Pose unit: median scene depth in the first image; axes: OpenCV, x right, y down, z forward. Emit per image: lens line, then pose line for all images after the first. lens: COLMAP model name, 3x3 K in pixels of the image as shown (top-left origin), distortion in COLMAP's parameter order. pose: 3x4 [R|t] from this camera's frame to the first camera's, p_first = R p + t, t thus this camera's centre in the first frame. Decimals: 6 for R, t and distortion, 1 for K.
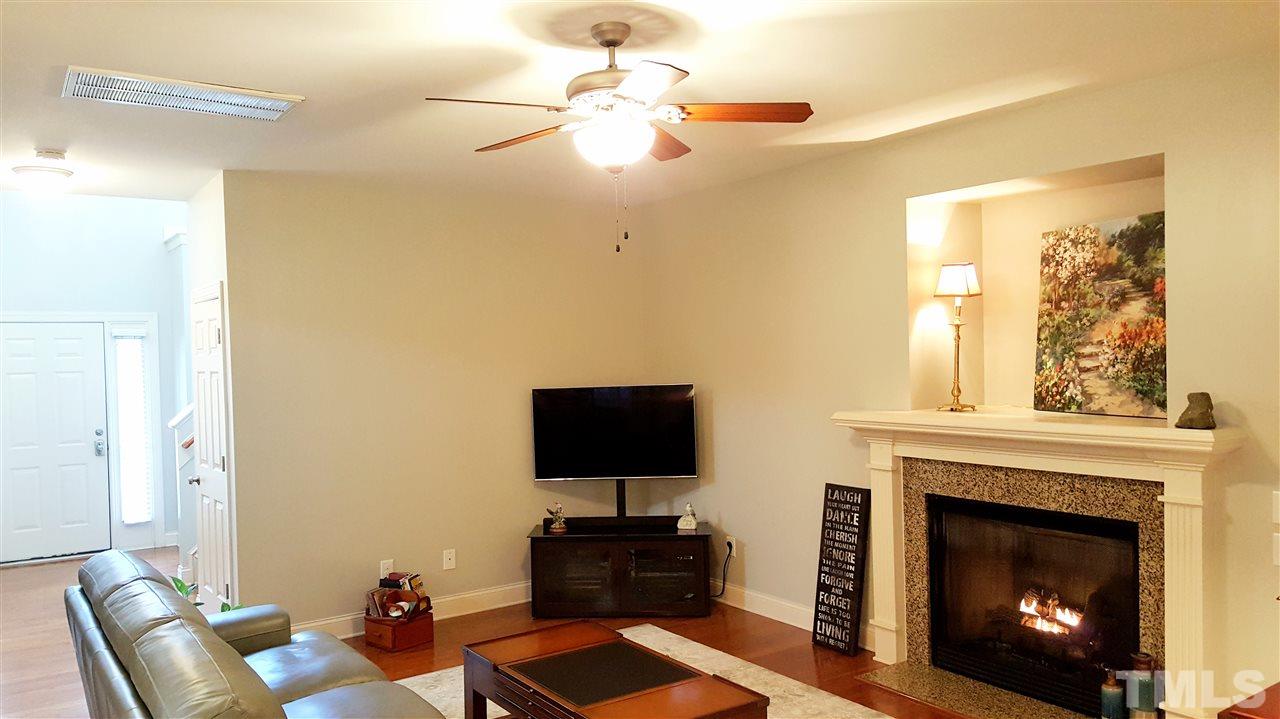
lens RADIAL K [[956.6, 0, 641.5], [0, 956.6, 368.5], [0, 0, 1]] dist [-0.002572, -0.015864]
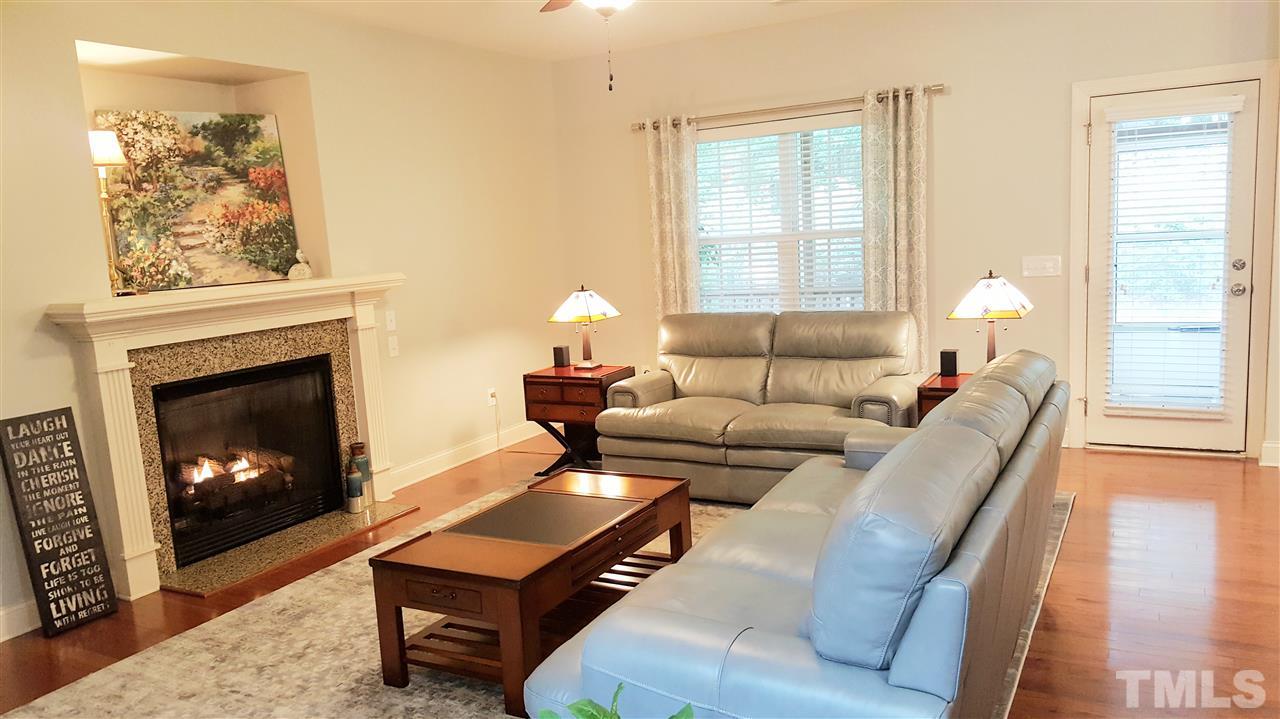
lens RADIAL K [[956.6, 0, 637.6], [0, 956.6, 364.2], [0, 0, 1]] dist [-0.002572, -0.015864]
pose [[-0.456385, -0.081487, 0.886043, -0.740931], [0.082859, 0.987578, 0.133504, 0.029492], [-0.885916, 0.134346, -0.443964, 1.043171]]
